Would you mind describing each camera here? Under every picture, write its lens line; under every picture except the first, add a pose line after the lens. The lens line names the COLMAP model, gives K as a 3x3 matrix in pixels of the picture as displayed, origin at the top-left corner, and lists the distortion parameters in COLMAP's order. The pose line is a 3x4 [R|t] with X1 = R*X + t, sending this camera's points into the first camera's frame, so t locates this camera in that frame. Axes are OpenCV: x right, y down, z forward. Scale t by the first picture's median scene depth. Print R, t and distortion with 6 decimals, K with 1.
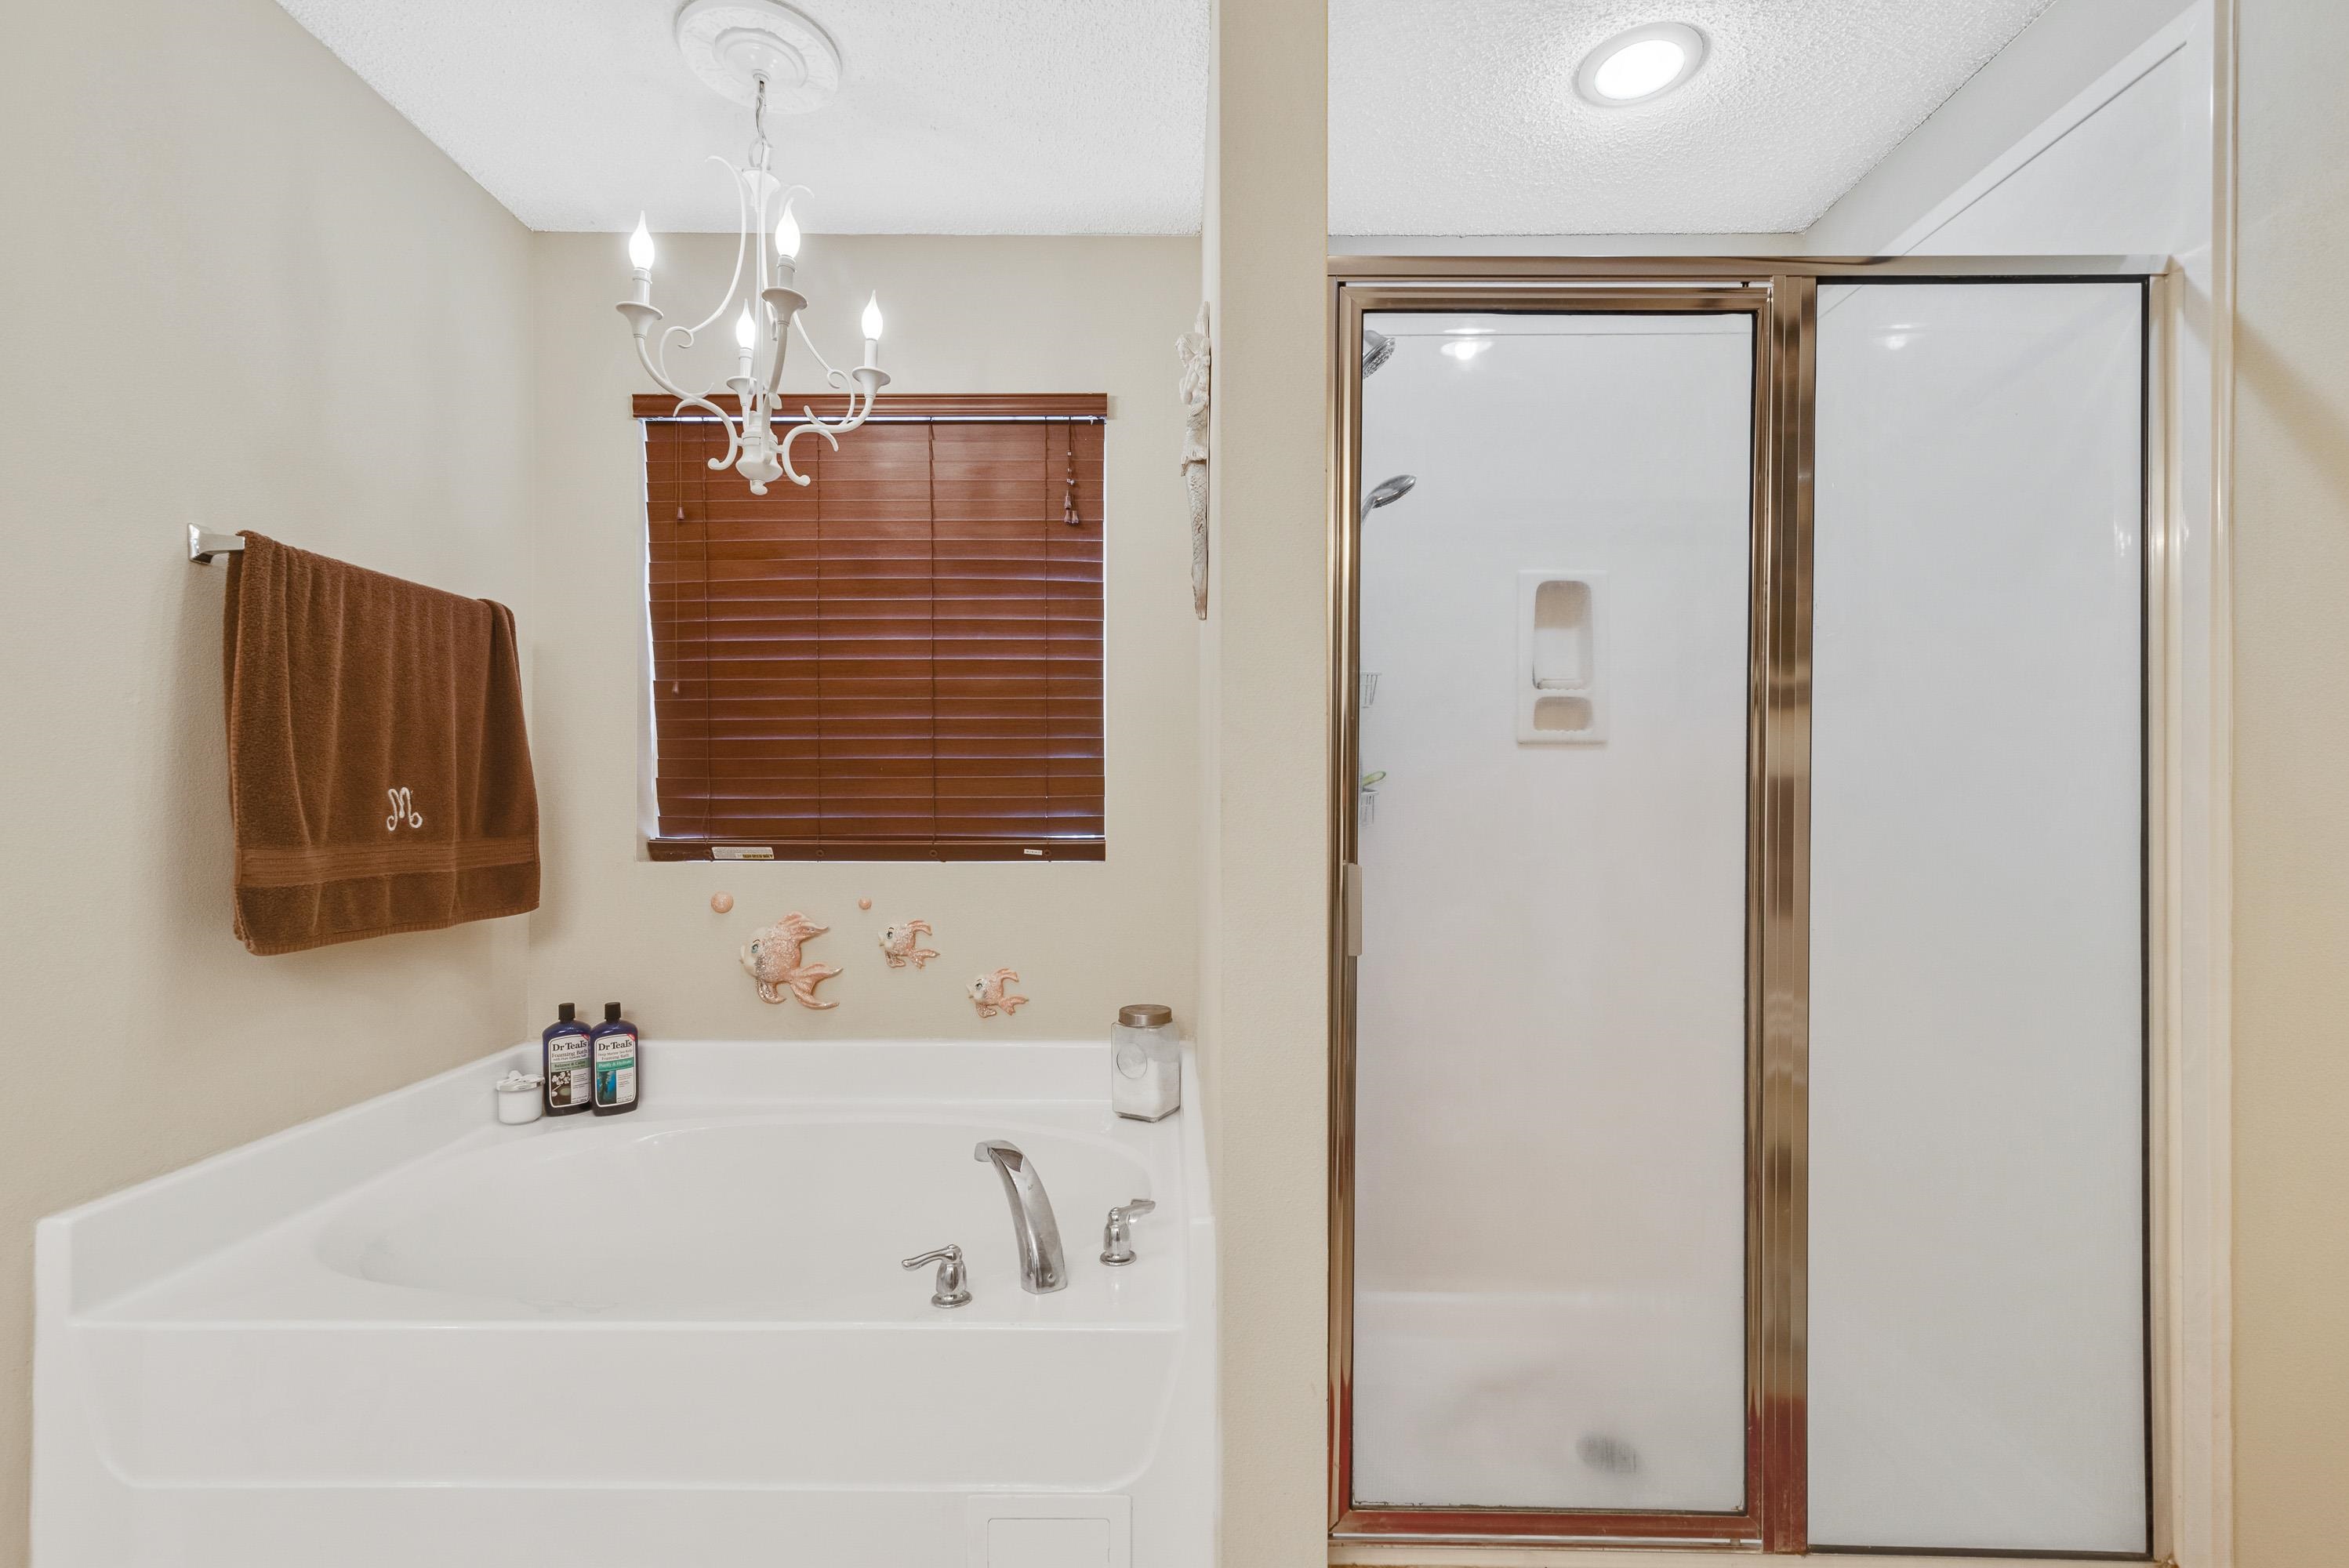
lens RADIAL K [[1061.6, 0, 1168.5], [0, 1061.6, 806.2], [0, 0, 1]] dist [0.000107, -0.000090]
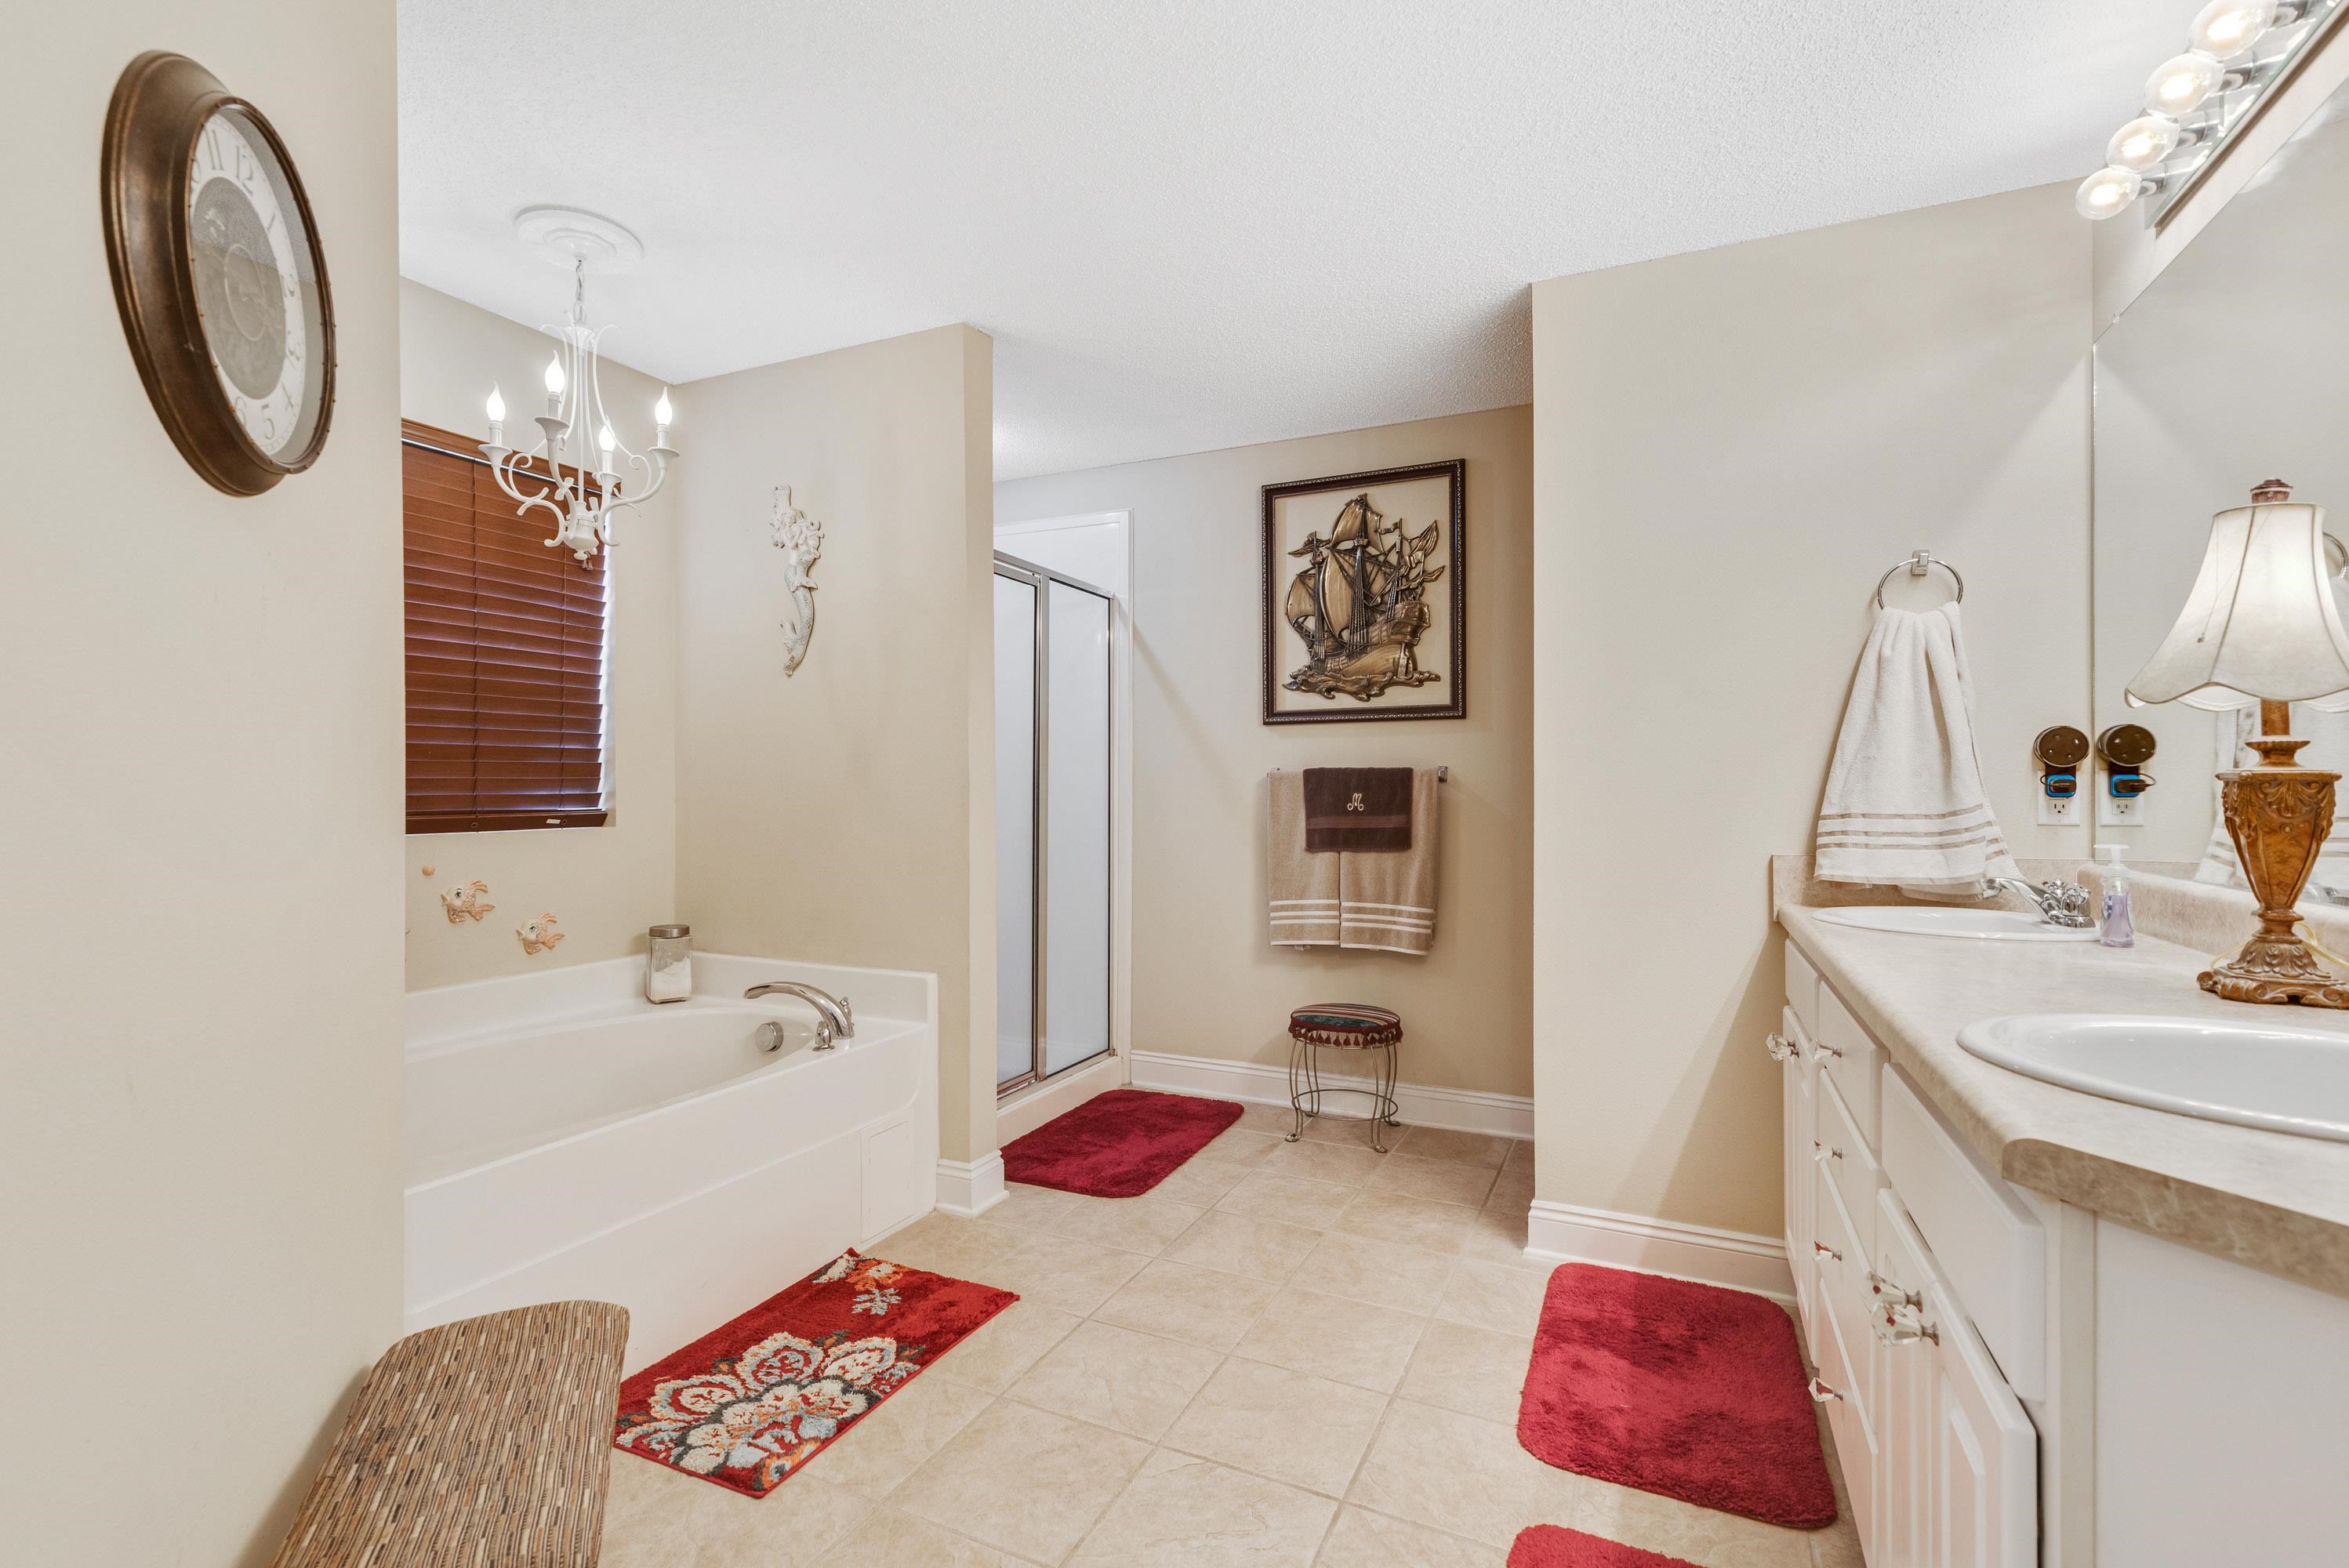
lens RADIAL K [[1061.6, 0, 1174.4], [0, 1061.6, 784.0], [0, 0, 1]] dist [0.000107, -0.000090]
pose [[0.414056, 0.001002, 0.910251, -0.976984], [-0.004421, 0.999990, 0.000910, -0.005895], [-0.910241, -0.004401, 0.414056, -0.201986]]
